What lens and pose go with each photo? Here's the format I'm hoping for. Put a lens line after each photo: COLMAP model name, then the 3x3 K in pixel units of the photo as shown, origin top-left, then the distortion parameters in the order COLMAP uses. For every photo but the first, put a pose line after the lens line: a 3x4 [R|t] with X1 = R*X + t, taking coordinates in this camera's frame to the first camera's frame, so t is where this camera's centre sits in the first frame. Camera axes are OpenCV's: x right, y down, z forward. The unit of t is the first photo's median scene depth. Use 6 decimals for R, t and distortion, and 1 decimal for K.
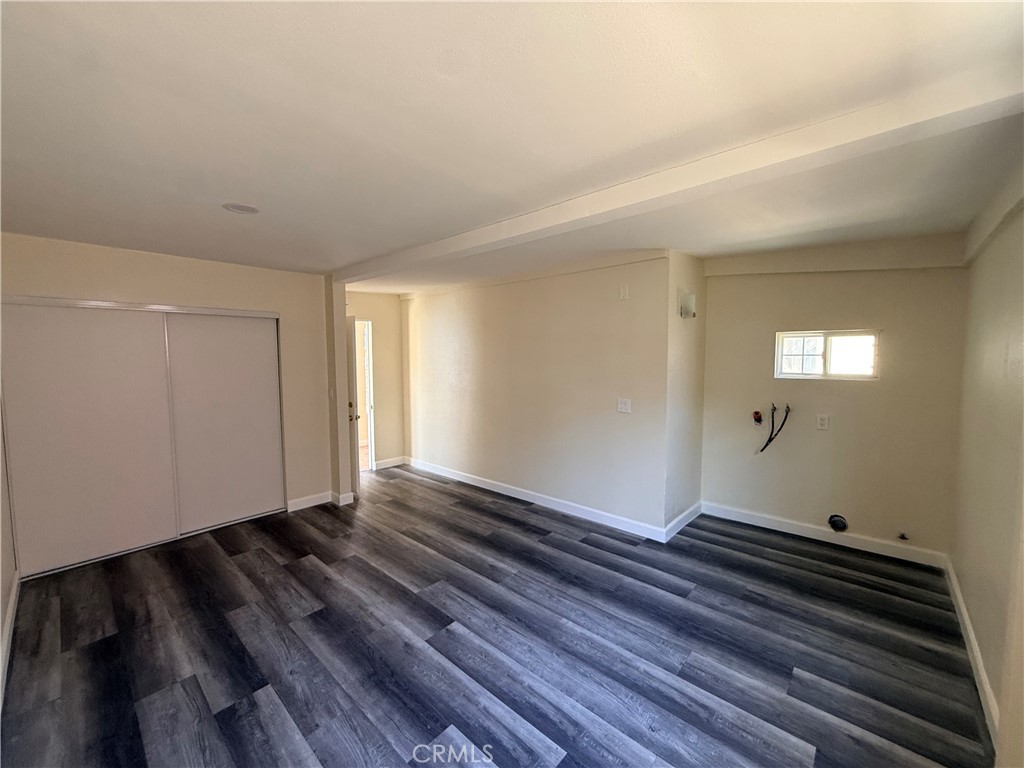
lens RADIAL K [[409.9, 0, 512.5], [0, 409.9, 388.1], [0, 0, 1]] dist [-0.001864, -0.000340]
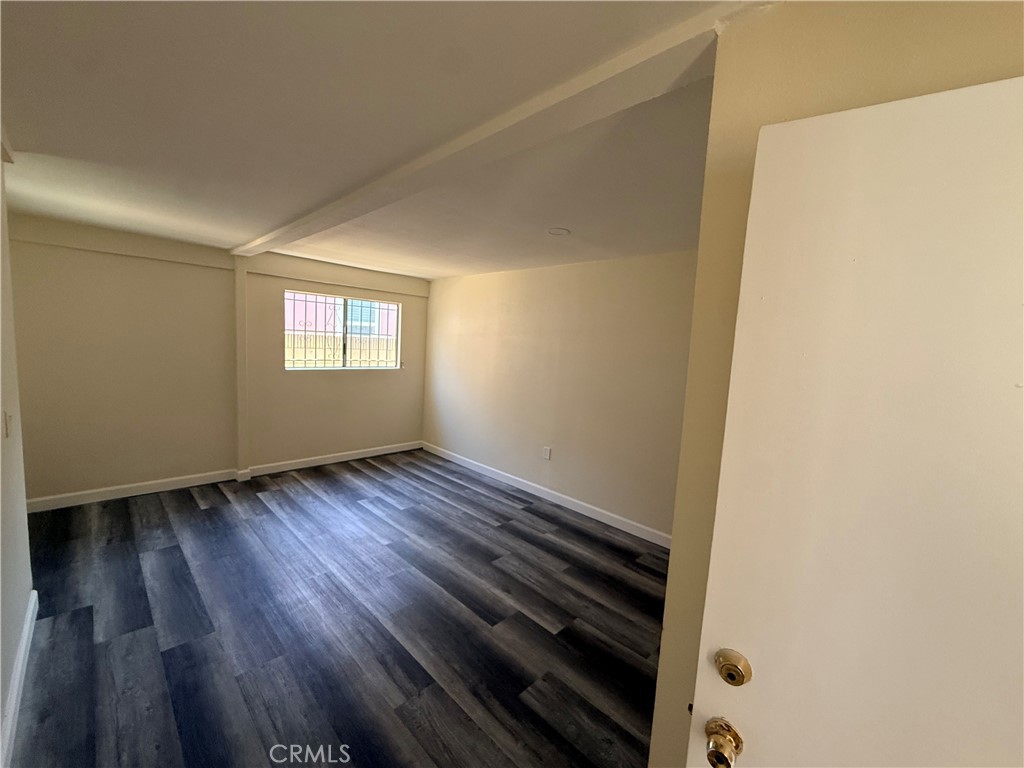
lens RADIAL K [[409.9, 0, 510.8], [0, 409.9, 380.8], [0, 0, 1]] dist [-0.001864, -0.000340]
pose [[-0.997852, -0.055701, 0.034465, -0.553300], [-0.048913, 0.983615, 0.173517, -0.189926], [-0.043566, 0.171459, -0.984228, 2.166225]]
